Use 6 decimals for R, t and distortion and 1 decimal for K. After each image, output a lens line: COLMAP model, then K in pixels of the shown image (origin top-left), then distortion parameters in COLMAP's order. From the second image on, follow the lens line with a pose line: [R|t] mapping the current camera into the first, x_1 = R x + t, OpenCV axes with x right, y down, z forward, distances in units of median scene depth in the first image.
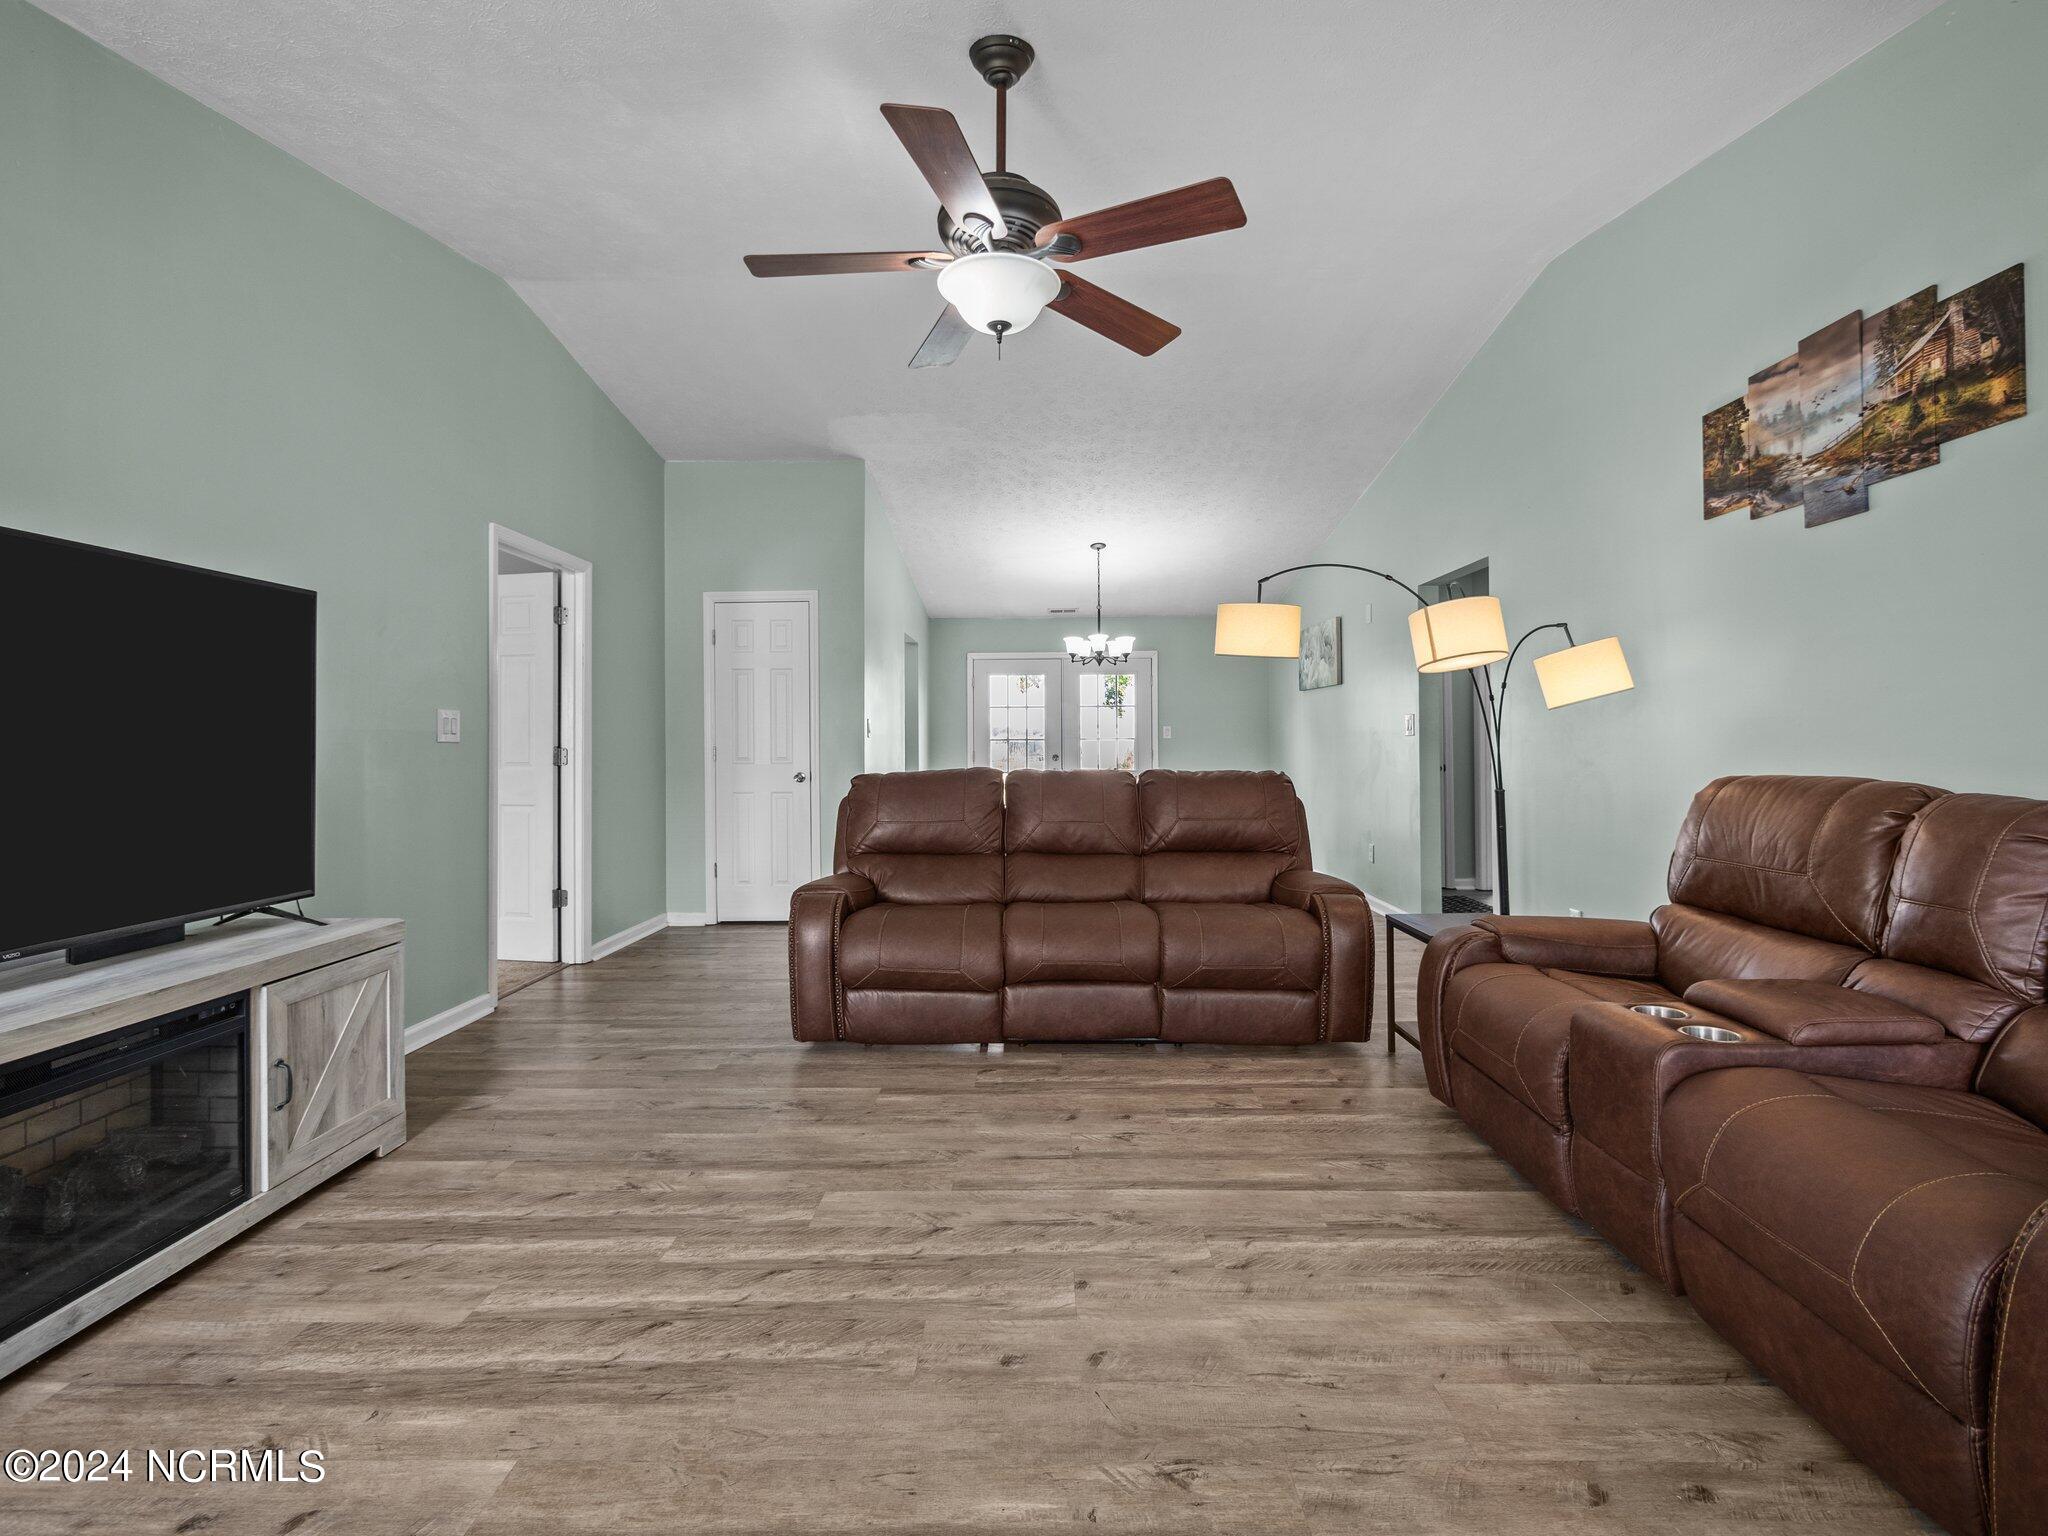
lens RADIAL K [[925.0, 0, 1025.3], [0, 925.0, 740.5], [0, 0, 1]] dist [-0.004145, 0.000388]
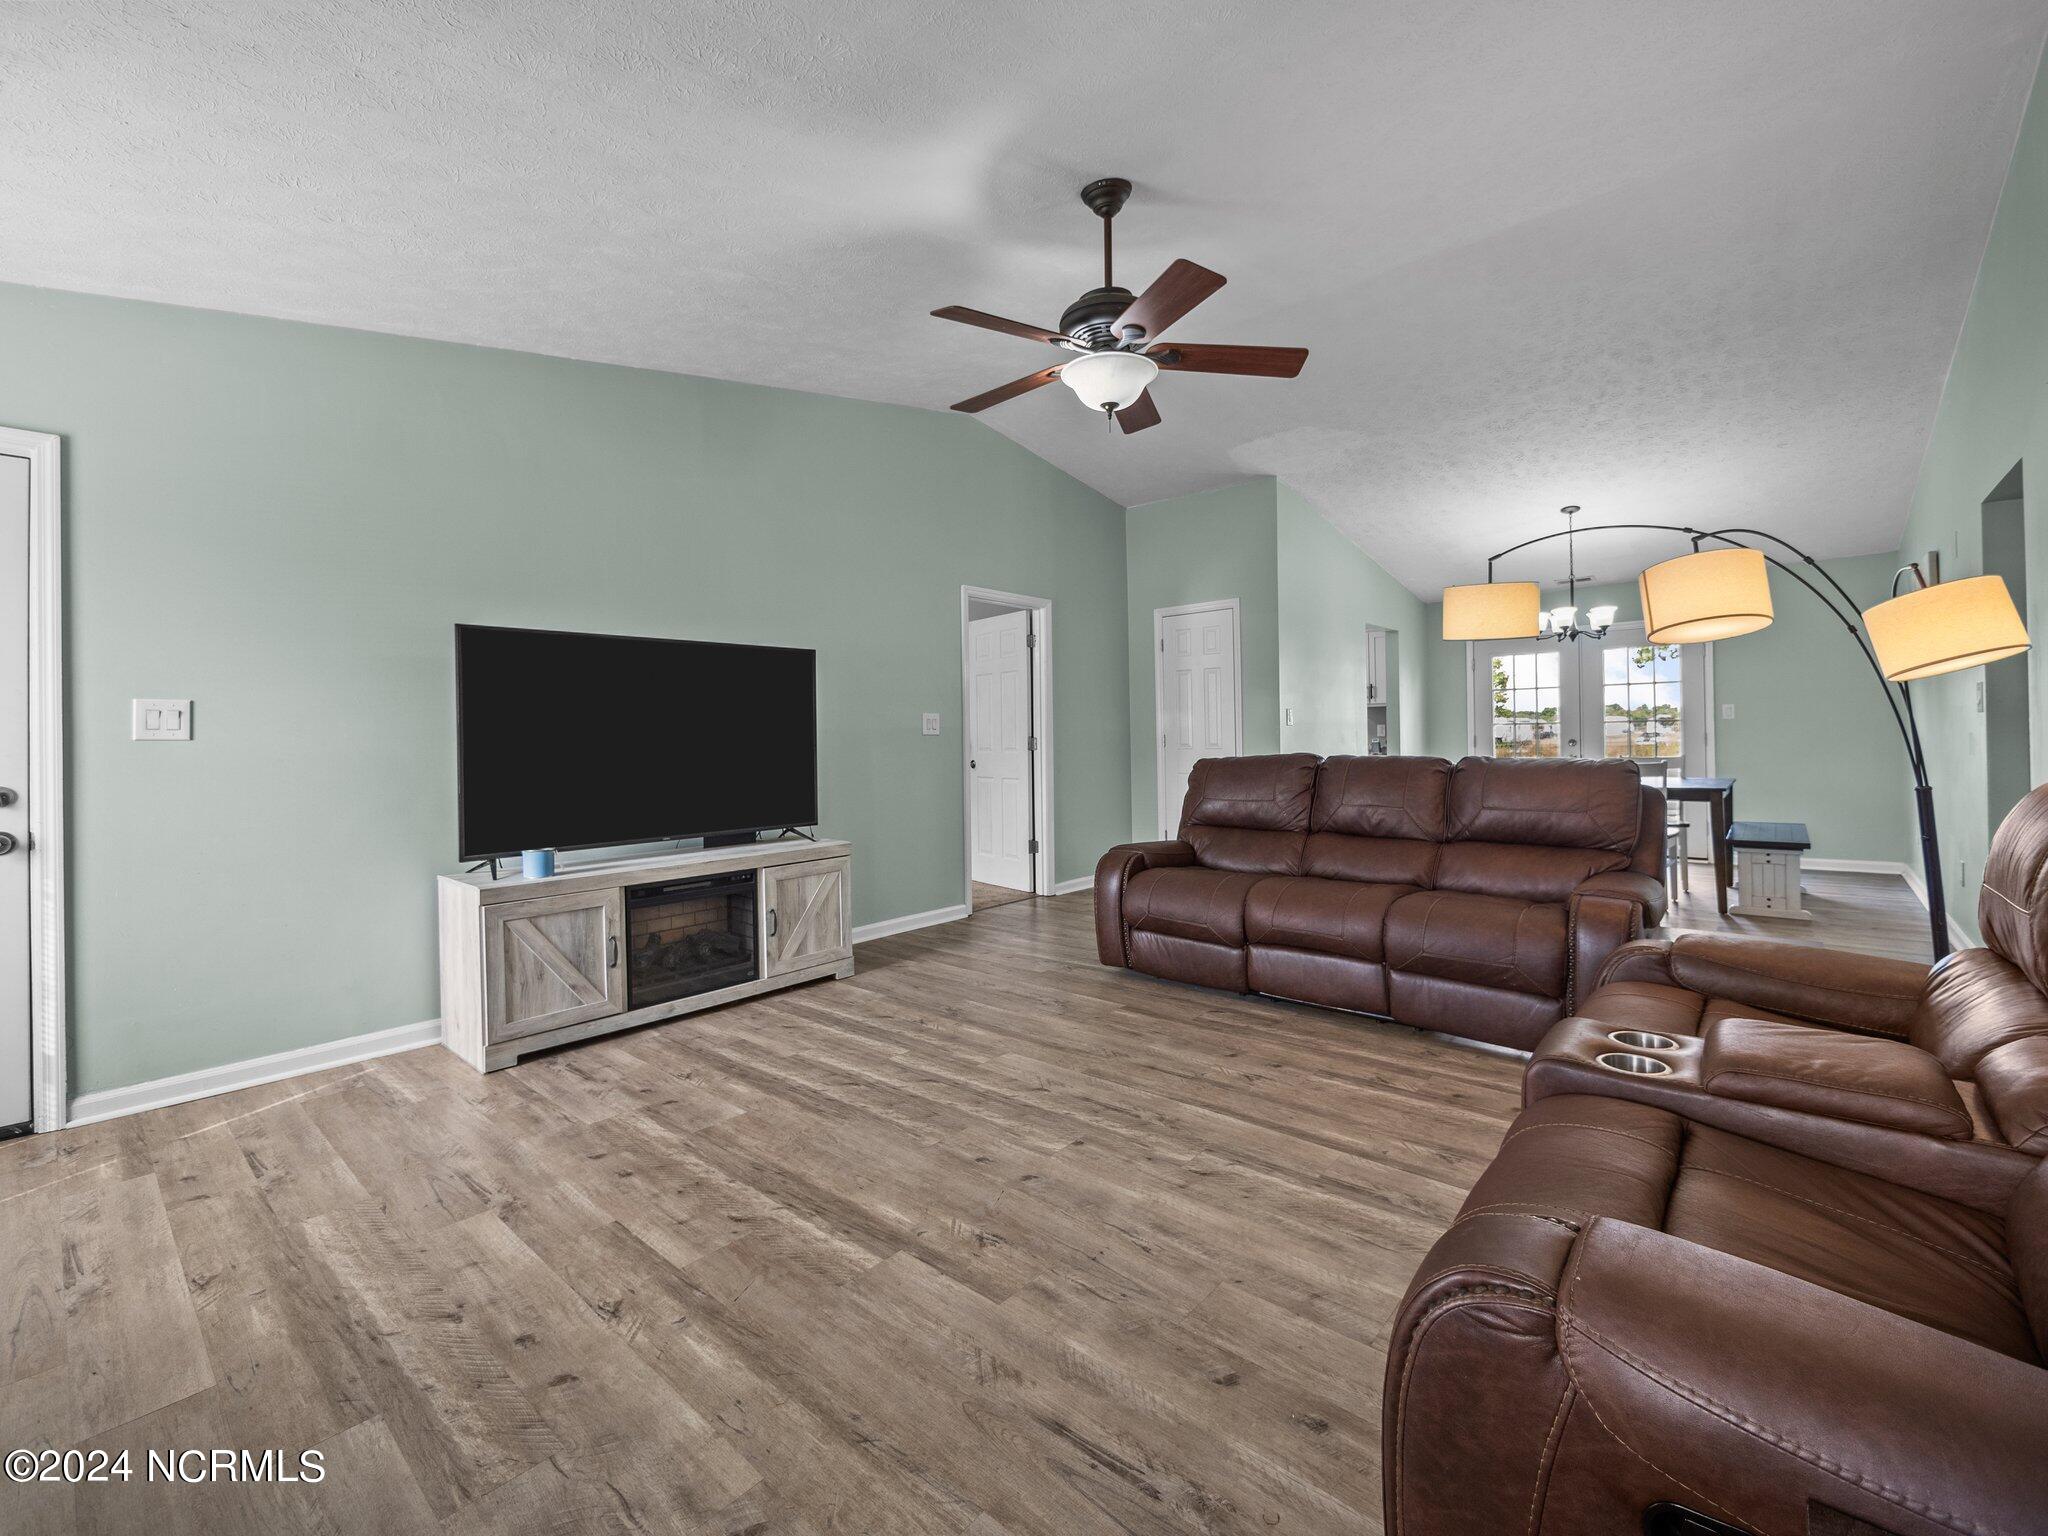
lens RADIAL K [[873.9, 0, 1022.5], [0, 873.9, 739.3], [0, 0, 1]] dist [-0.011504, 0.000325]
pose [[0.757909, -0.005260, -0.652339, 0.625091], [0.014813, 0.999848, 0.009148, -0.002829], [0.652192, -0.016596, 0.757872, 0.006212]]
